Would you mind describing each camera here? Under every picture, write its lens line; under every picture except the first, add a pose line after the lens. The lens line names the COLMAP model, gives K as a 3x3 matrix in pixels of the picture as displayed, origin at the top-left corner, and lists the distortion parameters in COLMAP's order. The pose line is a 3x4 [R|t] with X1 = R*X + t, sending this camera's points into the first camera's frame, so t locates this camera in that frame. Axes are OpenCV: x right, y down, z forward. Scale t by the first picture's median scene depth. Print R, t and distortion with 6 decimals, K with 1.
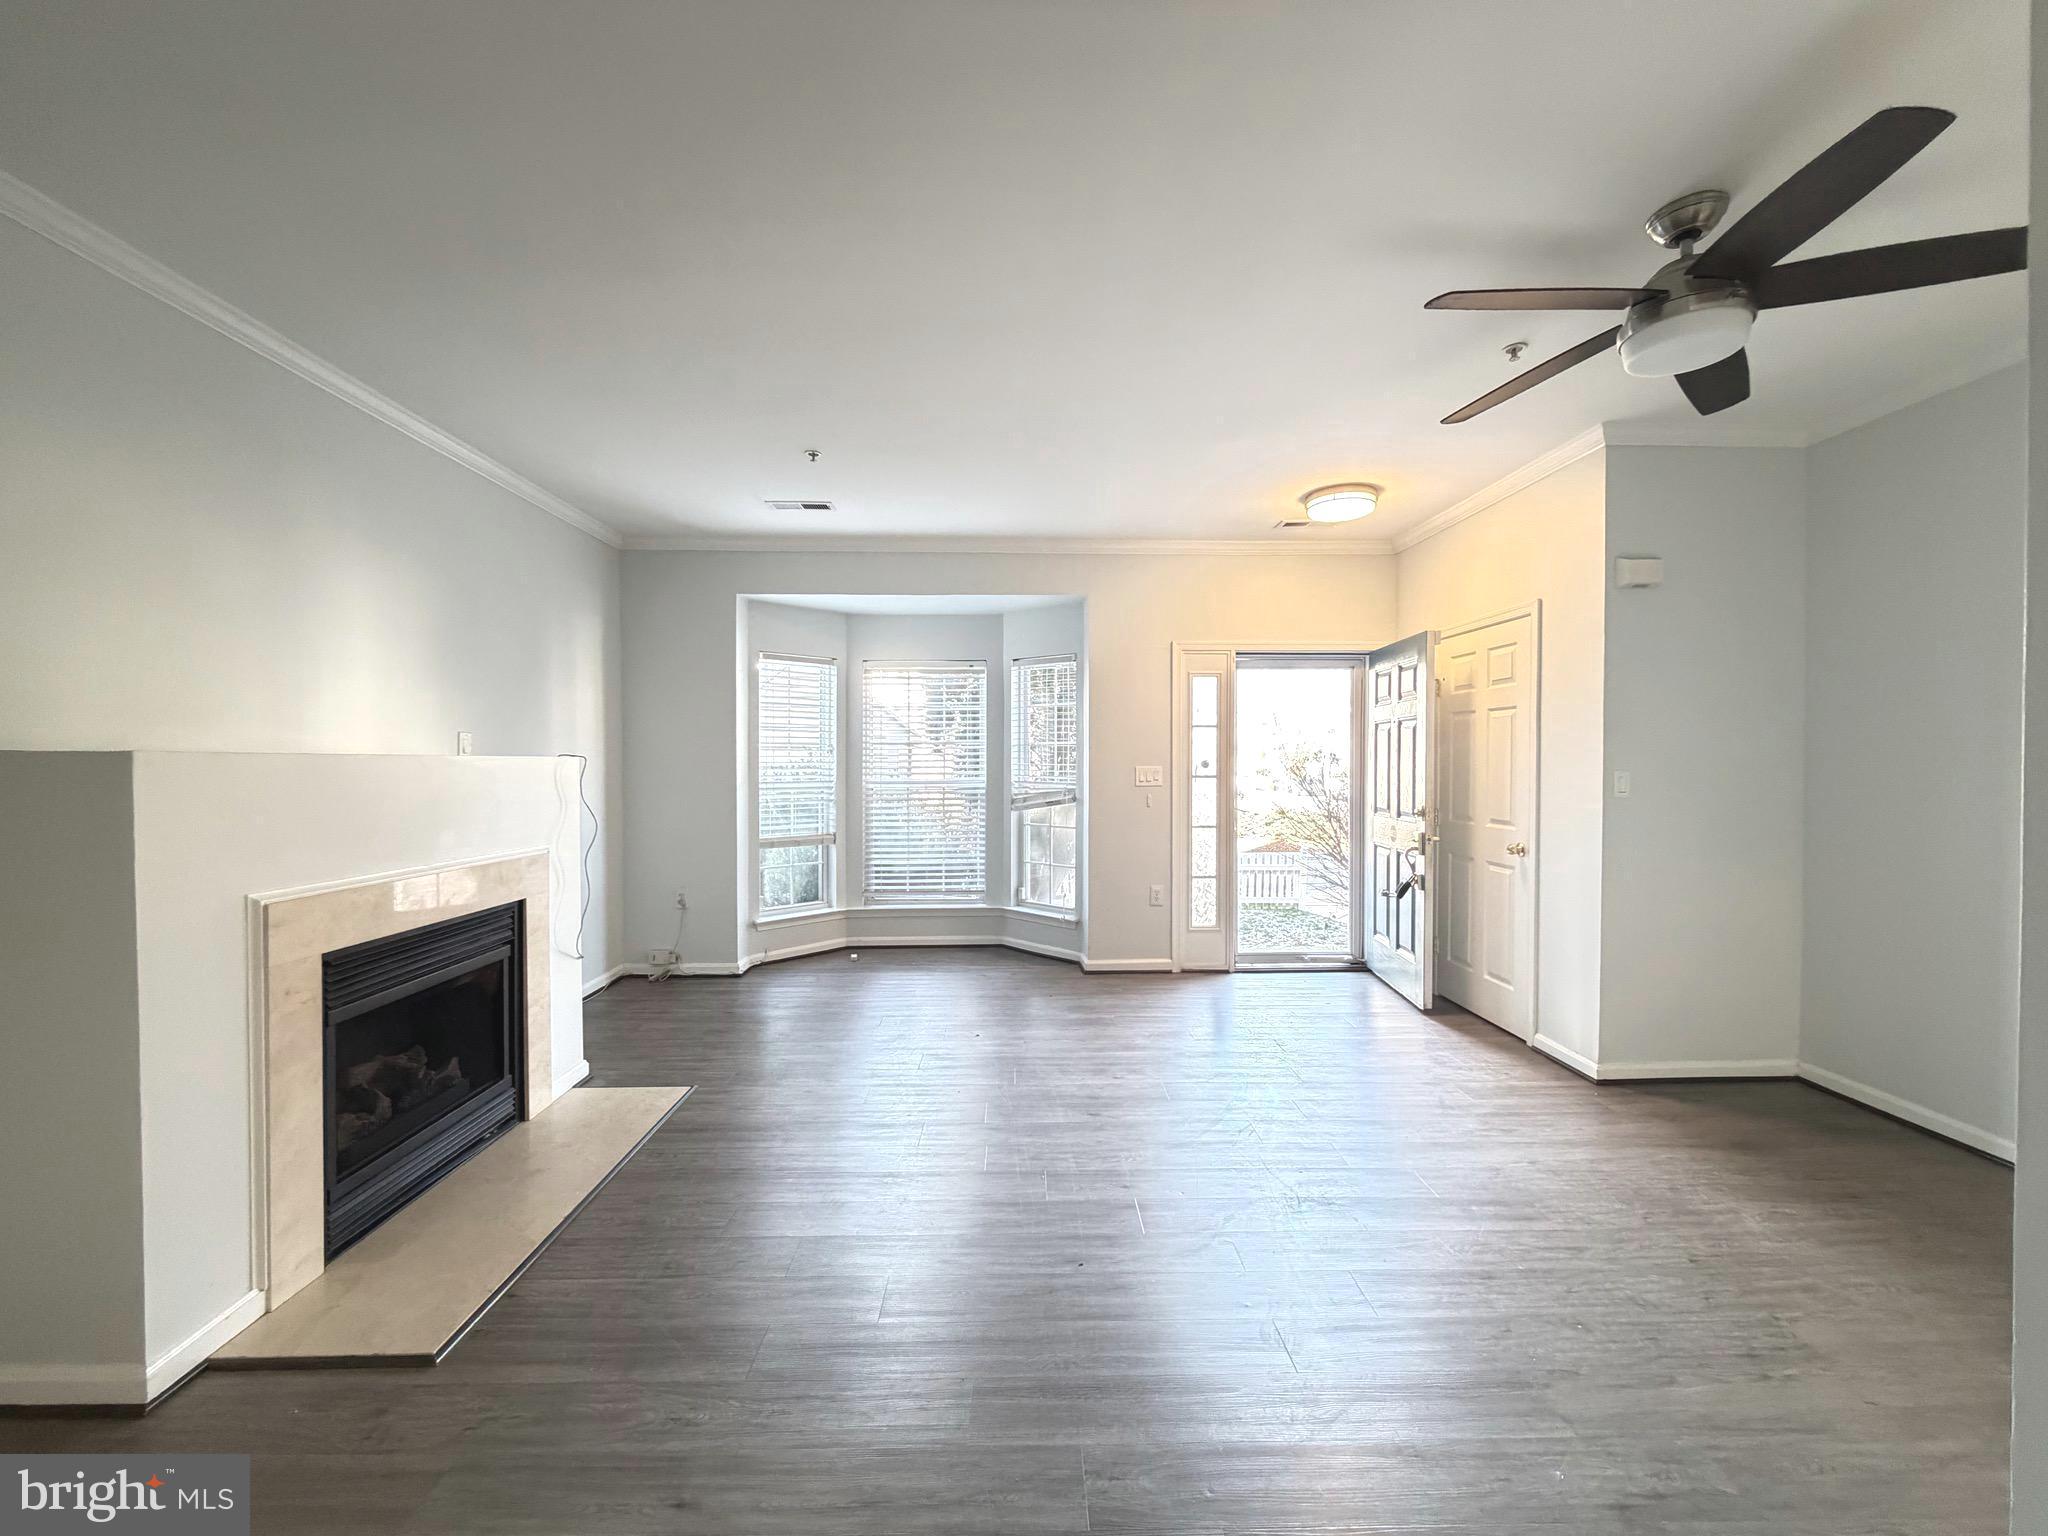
lens RADIAL K [[815.1, 0, 1028.9], [0, 815.1, 771.3], [0, 0, 1]] dist [-0.000017, -0.000316]
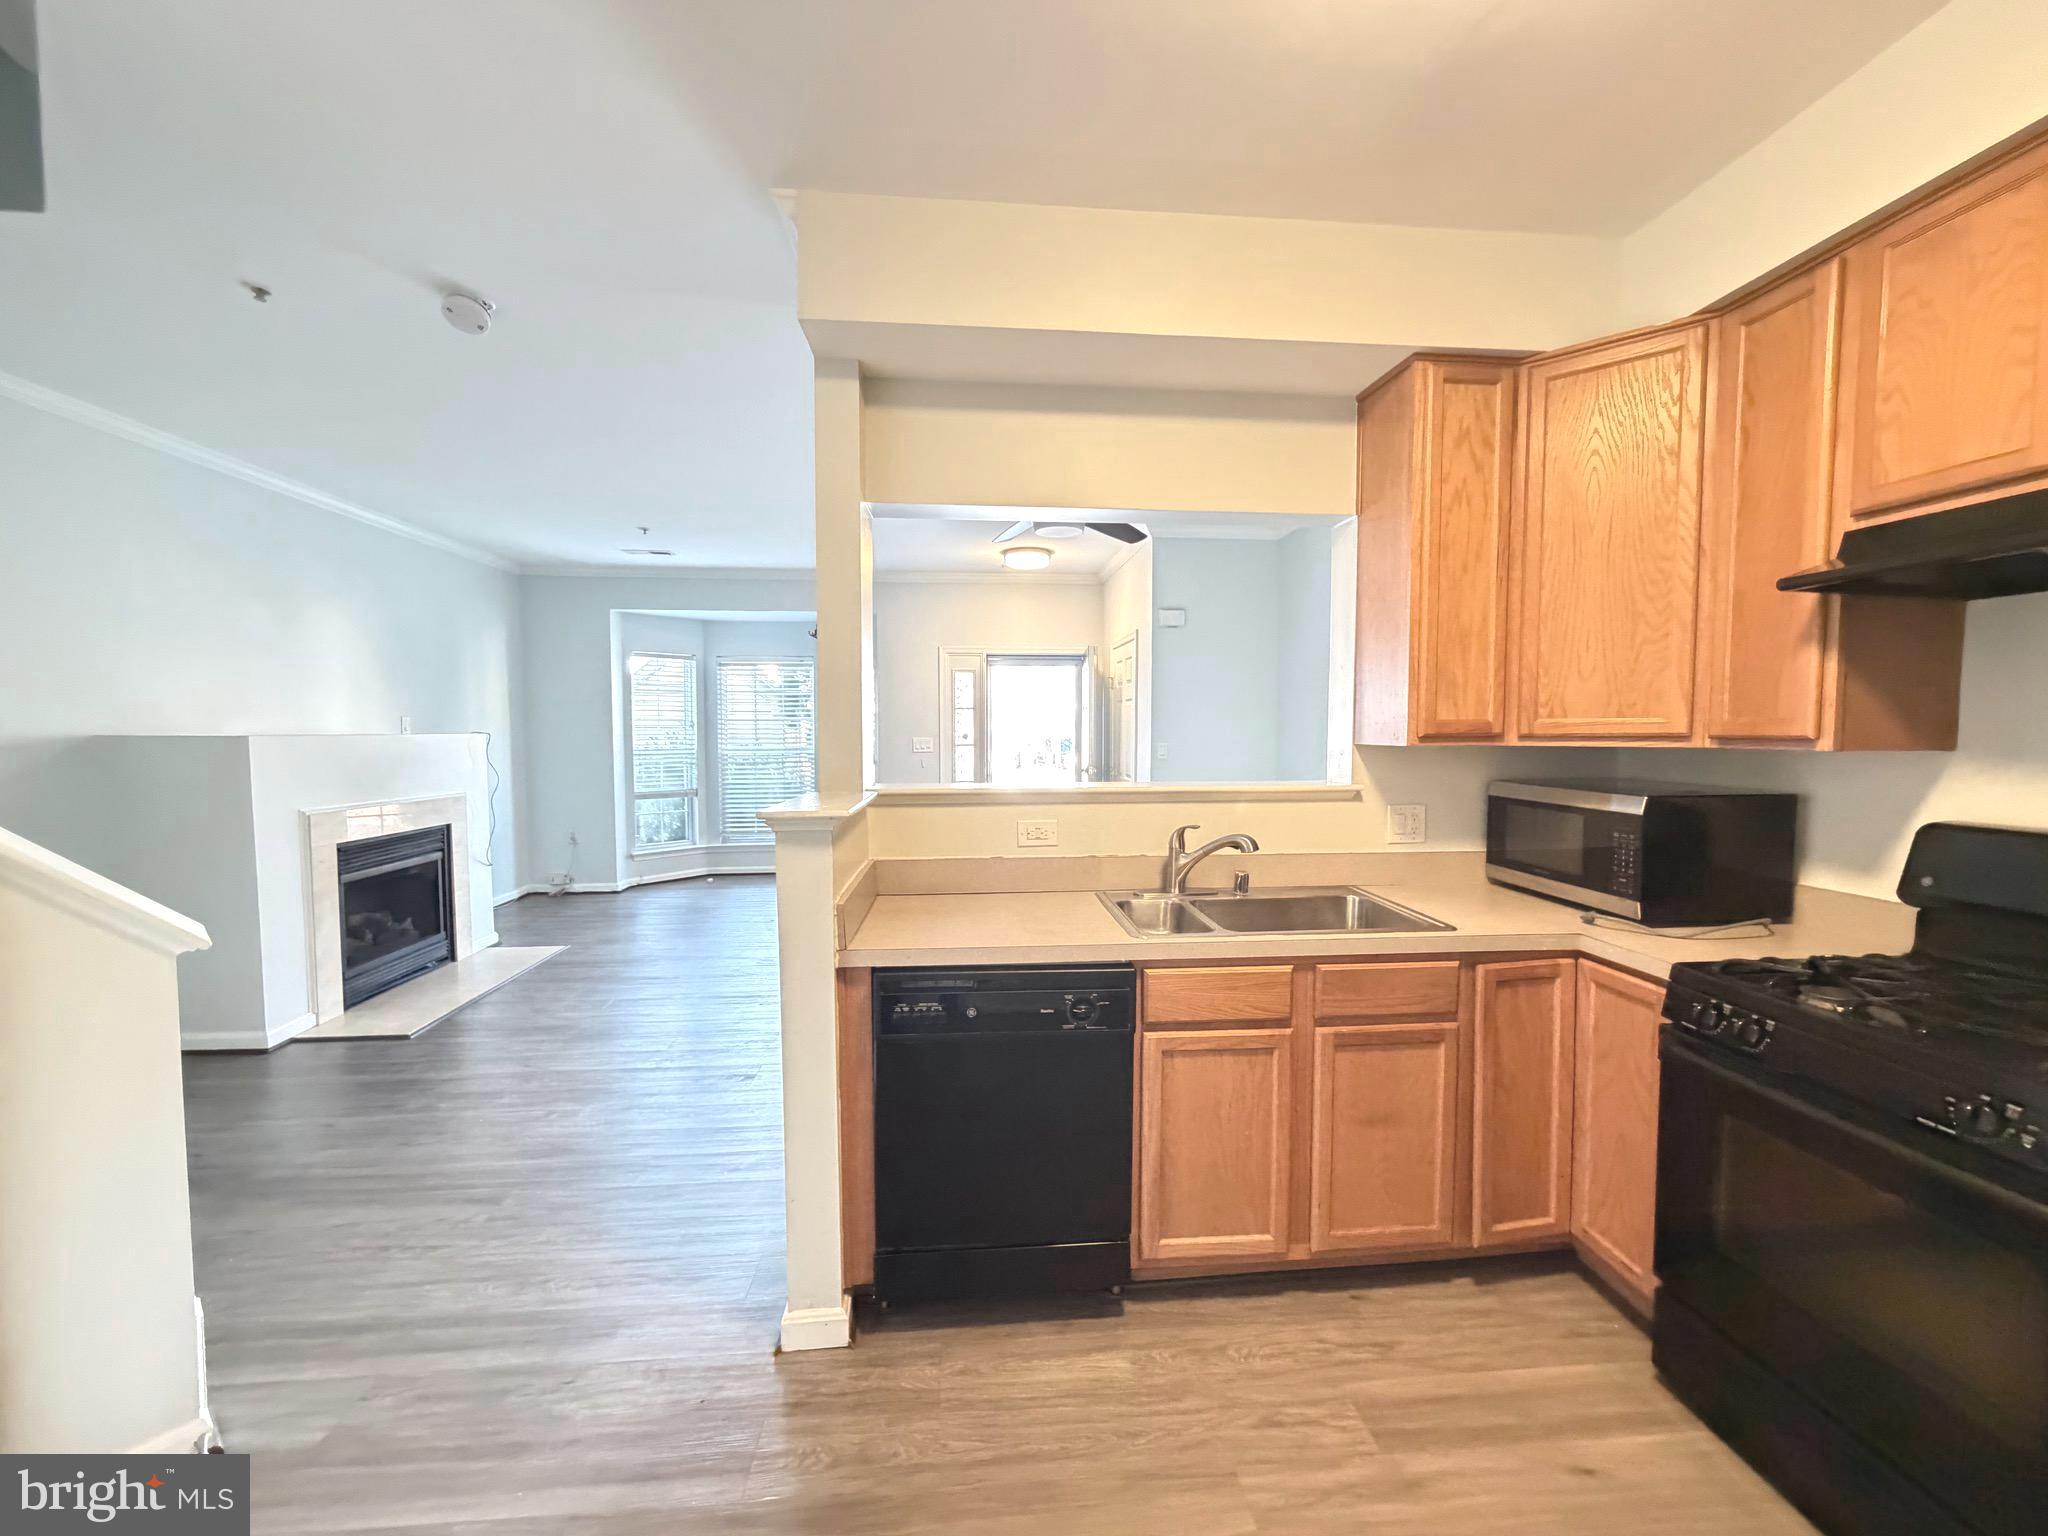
lens RADIAL K [[815.1, 0, 1029.4], [0, 815.1, 771.5], [0, 0, 1]] dist [-0.000017, -0.000316]
pose [[0.997988, -0.003290, 0.063322, 0.304737], [0.000664, 0.999141, 0.041444, -0.007410], [-0.063404, -0.041318, 0.997132, -0.488234]]
